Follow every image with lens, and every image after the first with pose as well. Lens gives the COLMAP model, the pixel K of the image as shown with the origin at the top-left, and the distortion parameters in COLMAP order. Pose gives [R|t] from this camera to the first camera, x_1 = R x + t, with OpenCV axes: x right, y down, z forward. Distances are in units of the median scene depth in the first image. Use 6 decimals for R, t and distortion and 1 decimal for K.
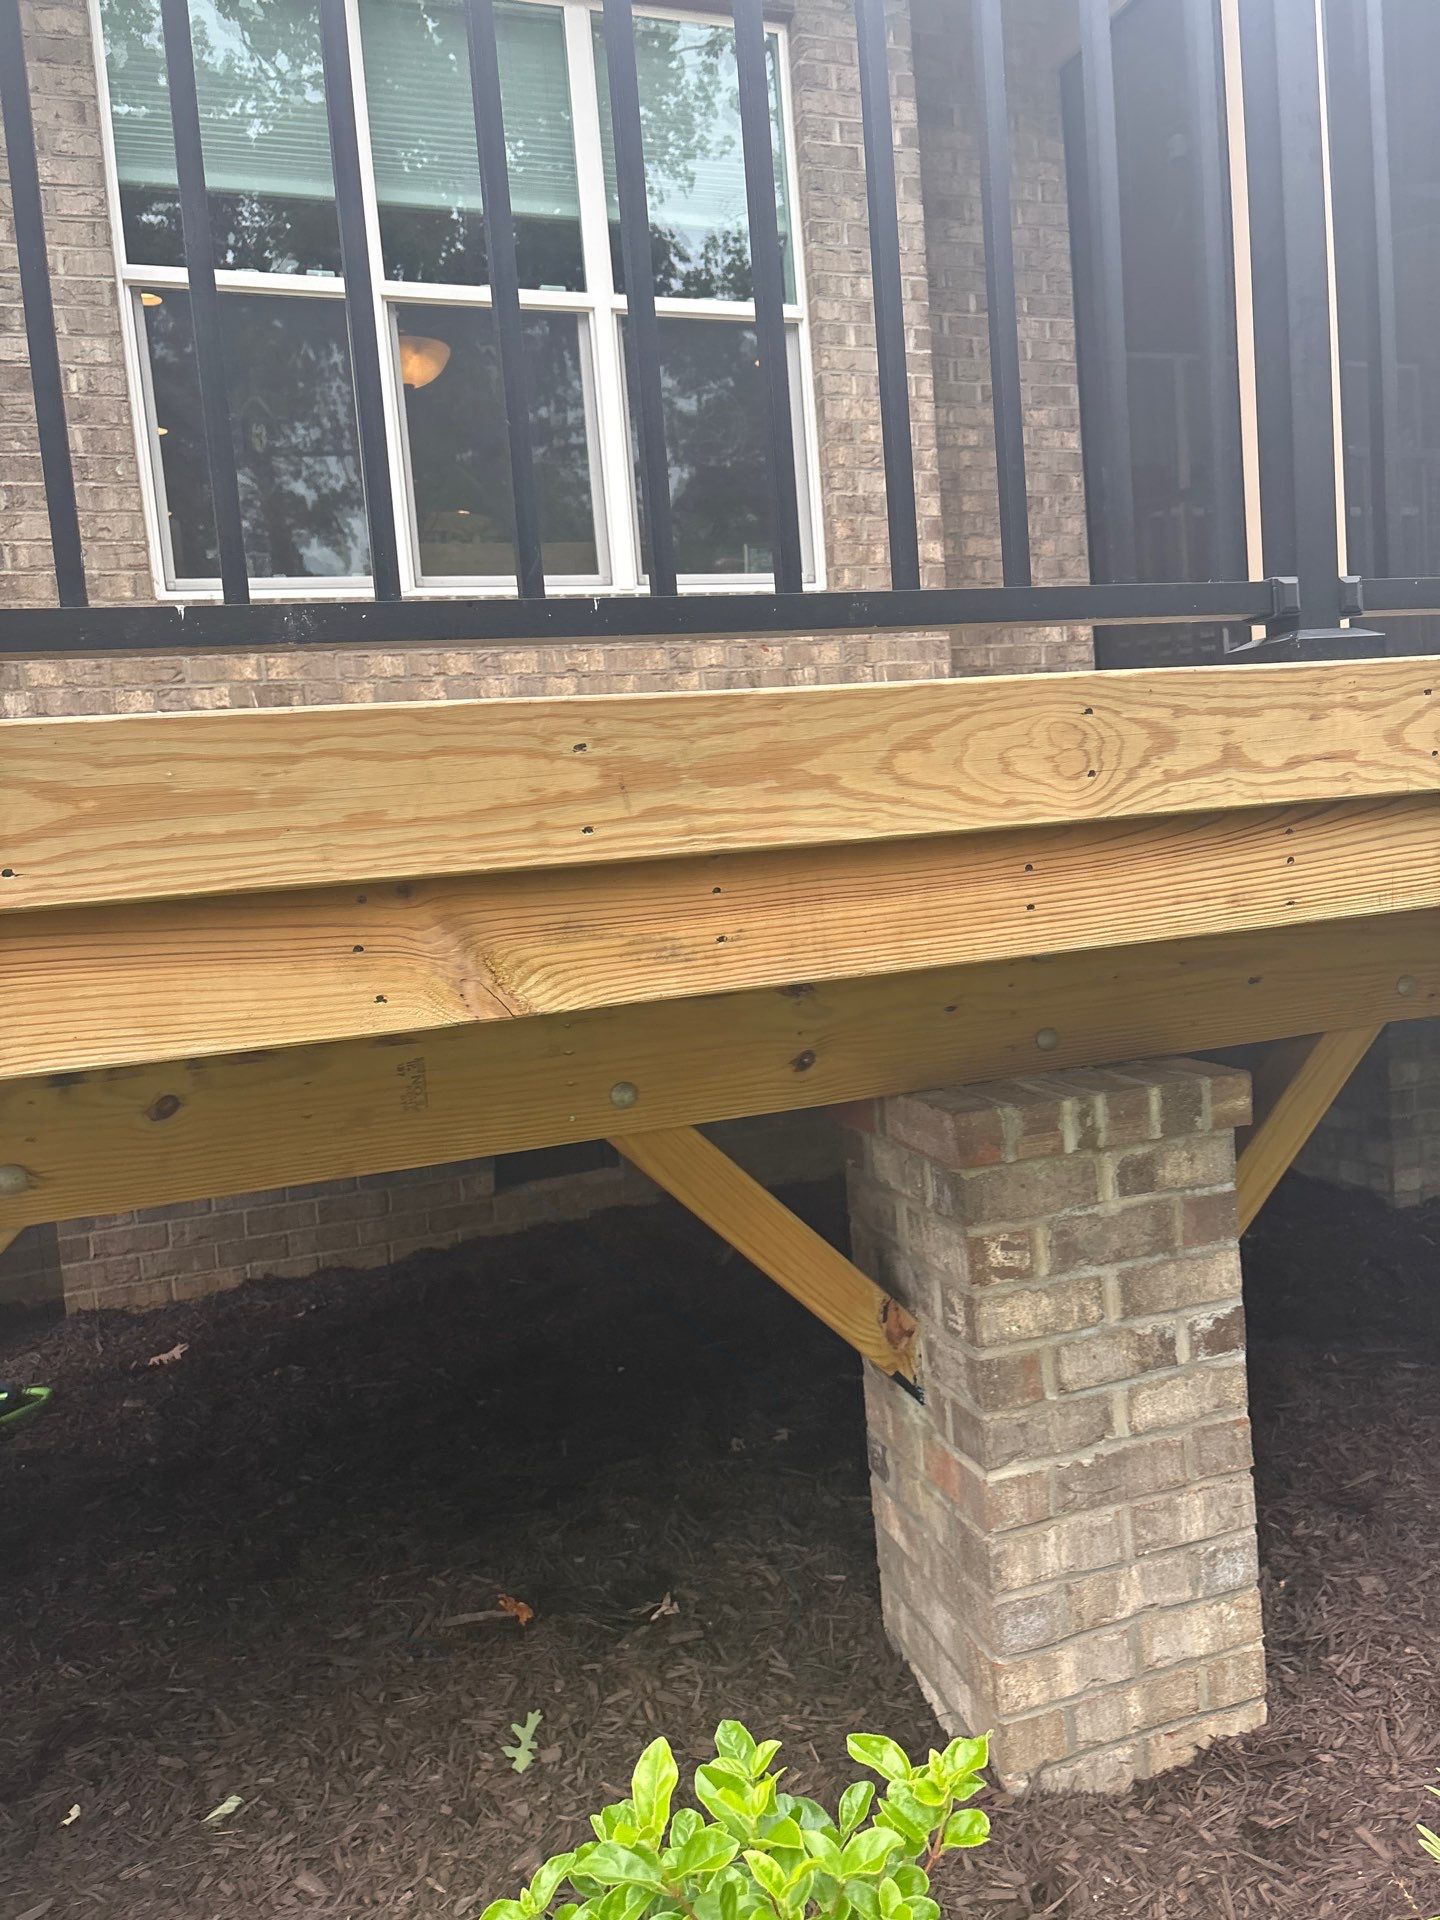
lens RADIAL K [[1450.1, 0, 718.0], [0, 1450.1, 961.4], [0, 0, 1]] dist [0.040253, -0.028215]
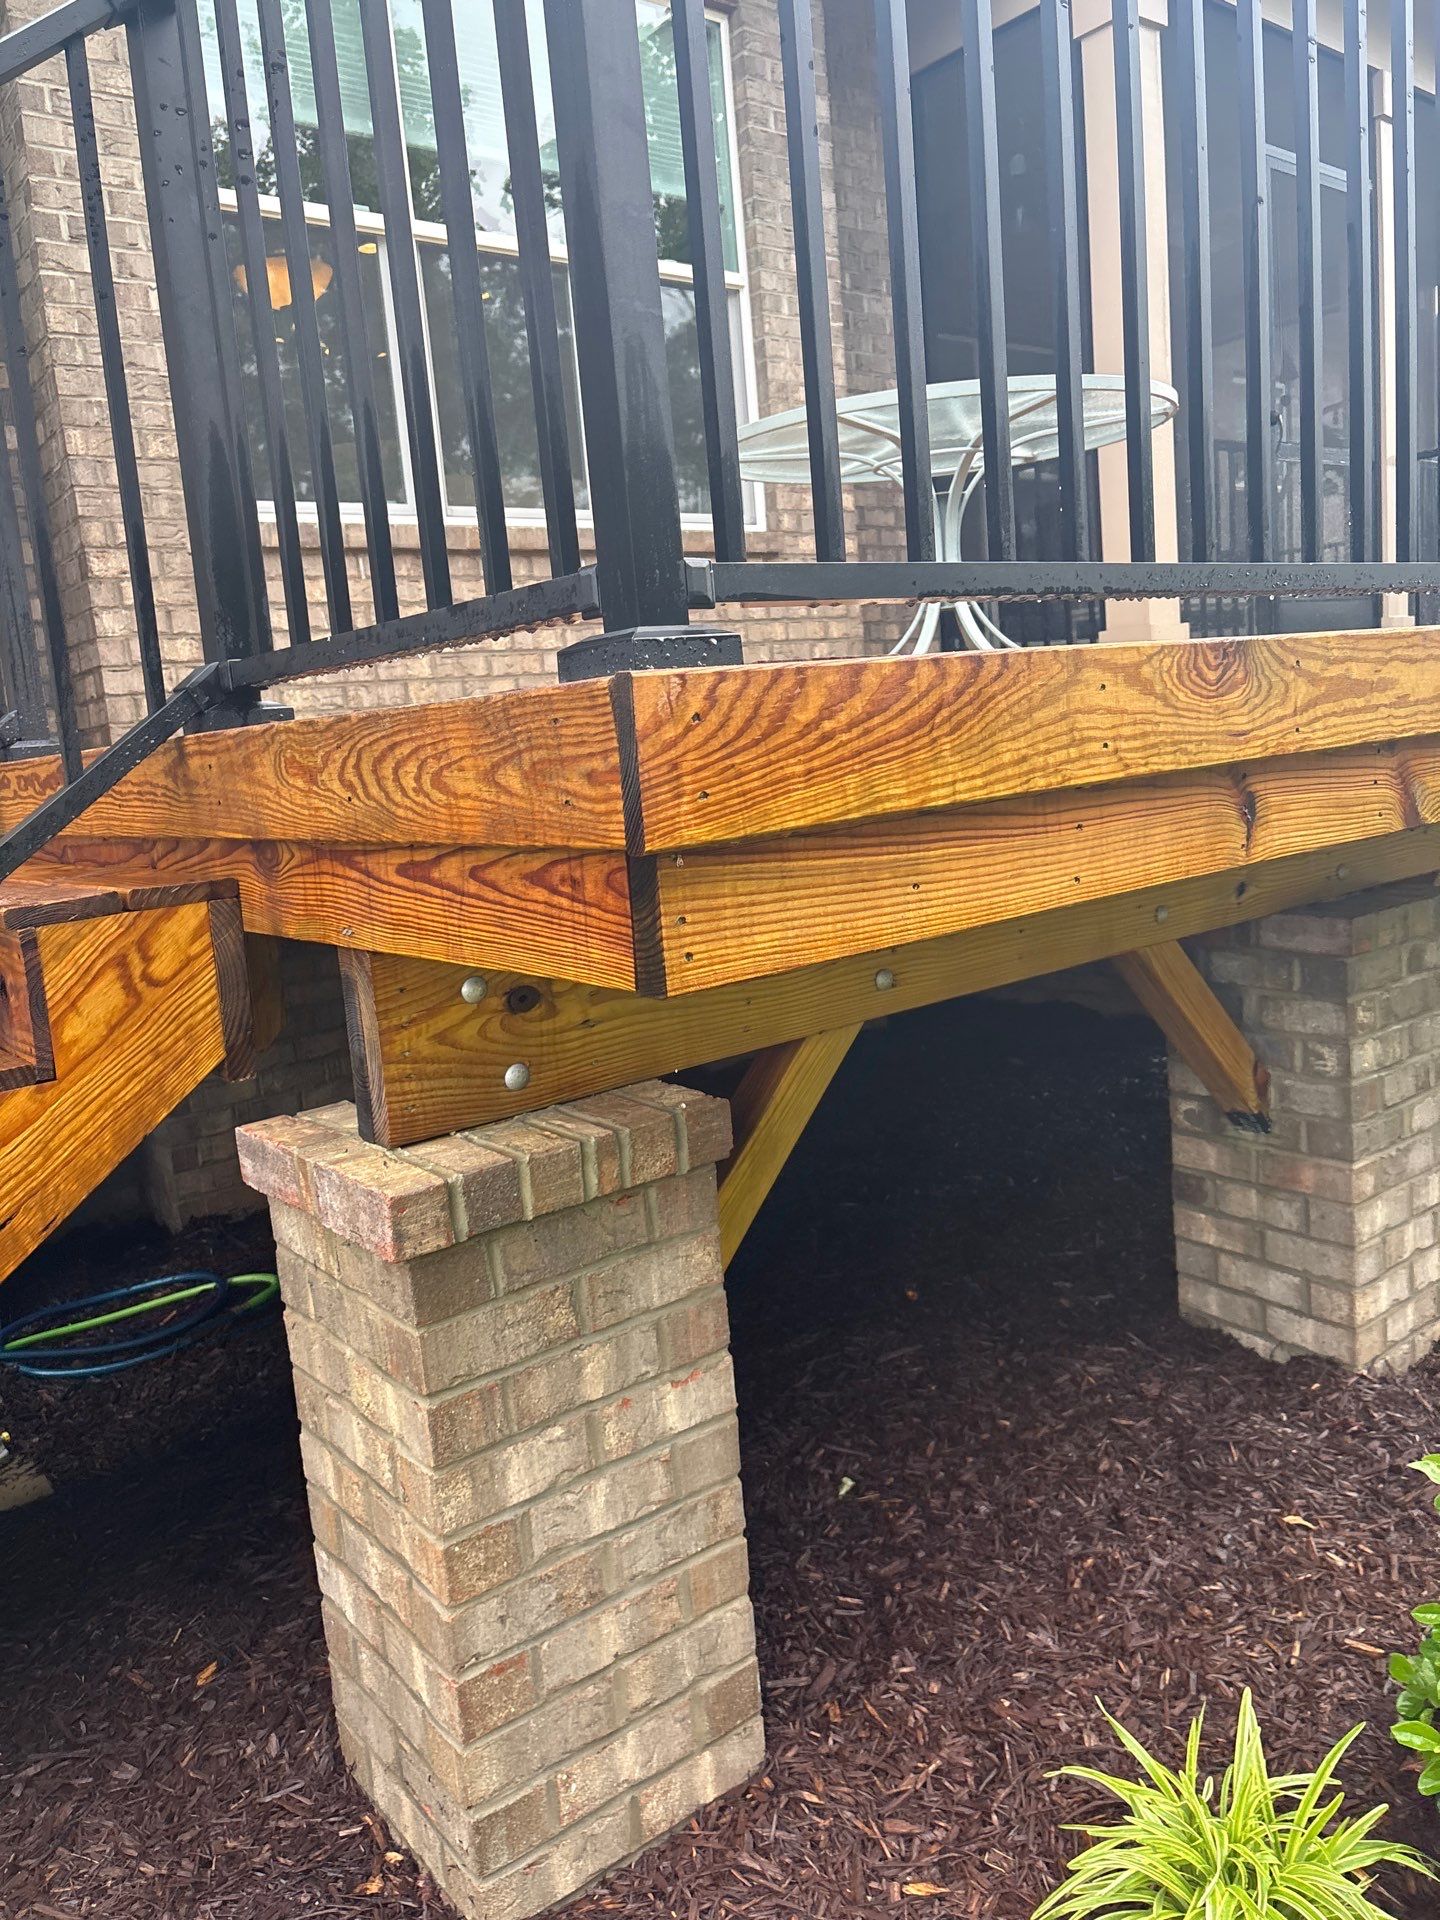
lens RADIAL K [[1450.1, 0, 725.2], [0, 1450.1, 953.8], [0, 0, 1]] dist [0.040253, -0.028215]
pose [[0.950092, -0.051661, 0.307662, -0.329398], [0.039298, 0.998157, 0.046248, 0.017973], [-0.309485, -0.031850, 0.950371, -0.075449]]
